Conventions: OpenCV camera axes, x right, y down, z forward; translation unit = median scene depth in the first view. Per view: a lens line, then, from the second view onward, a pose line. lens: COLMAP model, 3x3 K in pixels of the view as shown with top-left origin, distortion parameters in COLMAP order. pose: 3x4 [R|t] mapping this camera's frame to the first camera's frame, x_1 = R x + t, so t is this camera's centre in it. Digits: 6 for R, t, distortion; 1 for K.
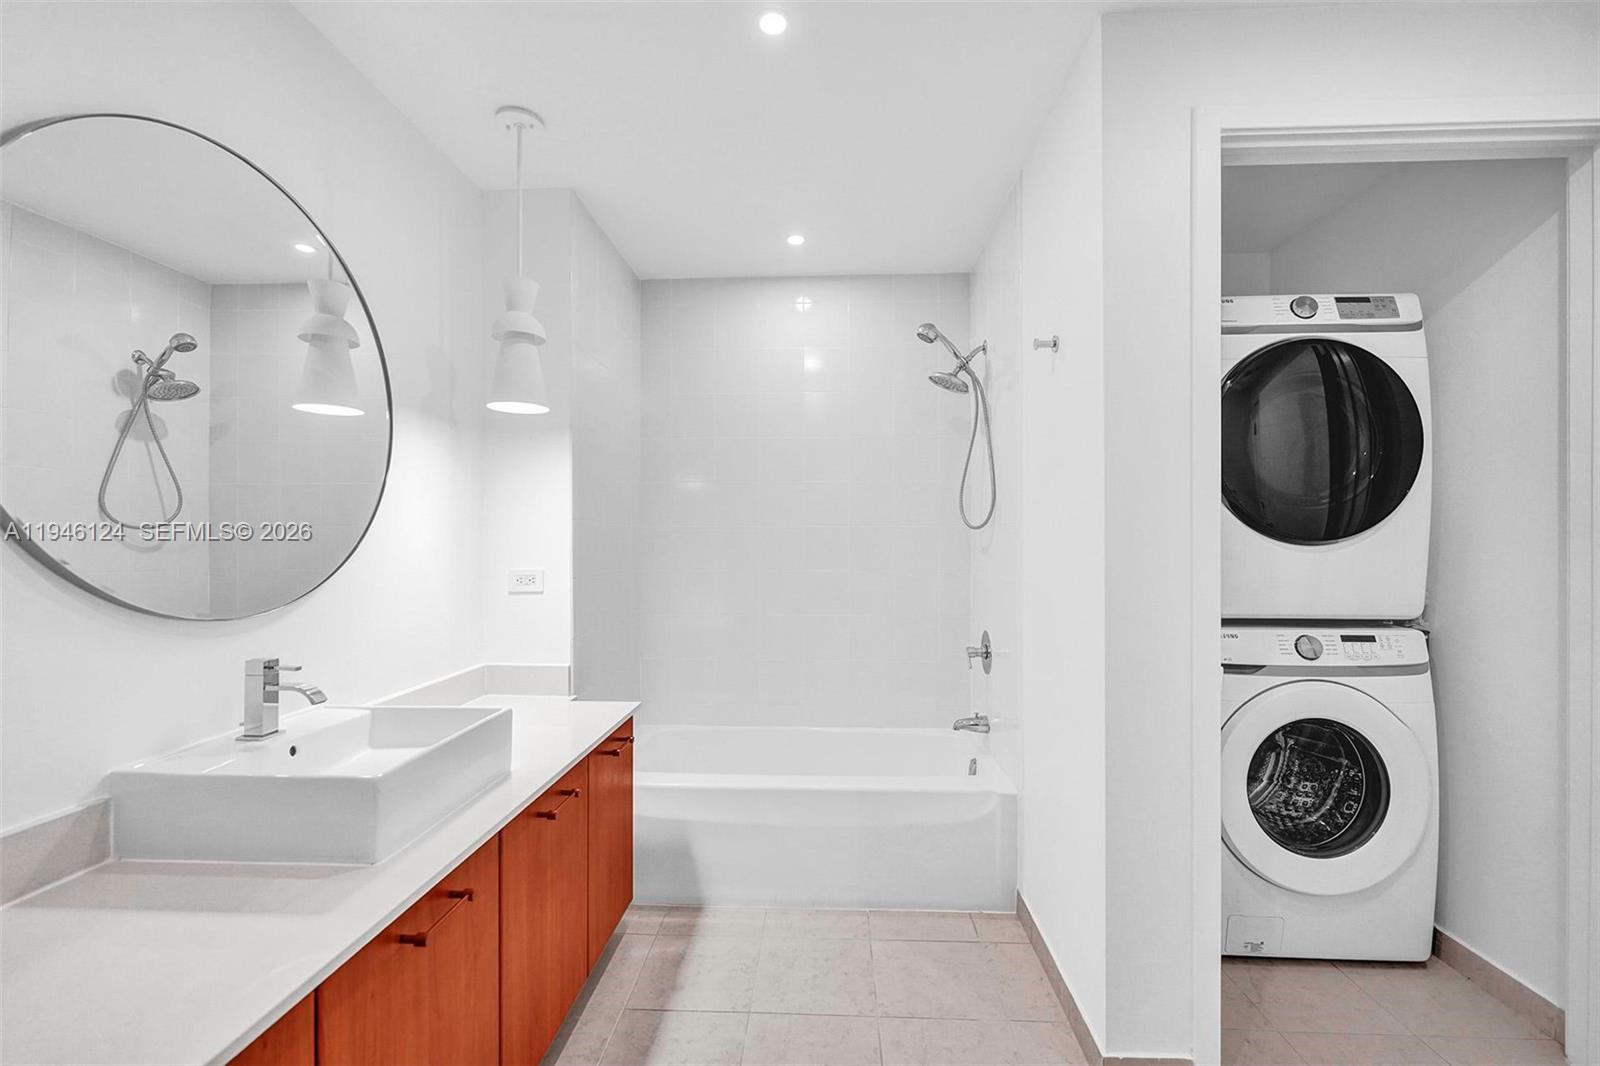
lens RADIAL K [[666.5, 0, 801.5], [0, 666.5, 541.3], [0, 0, 1]] dist [-0.002044, -0.000265]
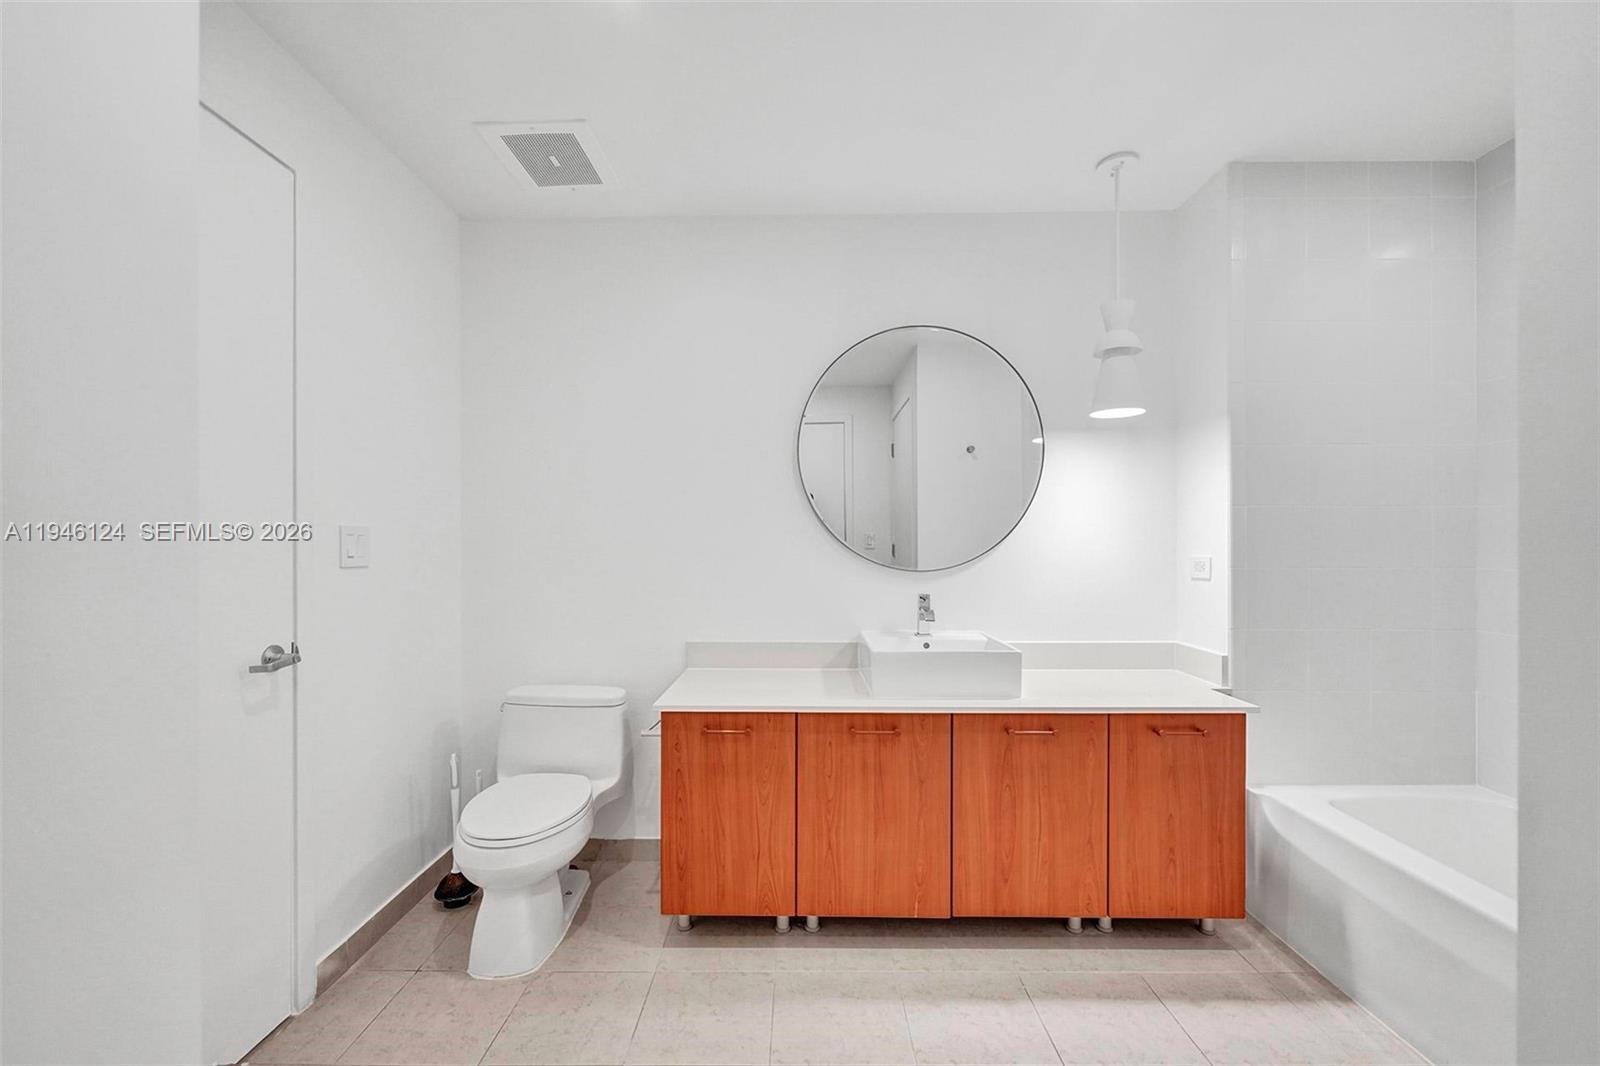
lens RADIAL K [[662.8, 0, 798.9], [0, 662.8, 539.9], [0, 0, 1]] dist [0.000878, 0.000082]
pose [[0.040785, -0.002076, -0.999166, 0.622703], [0.002526, 0.999995, -0.001974, 0.017492], [0.999165, -0.002444, 0.040790, 0.348389]]
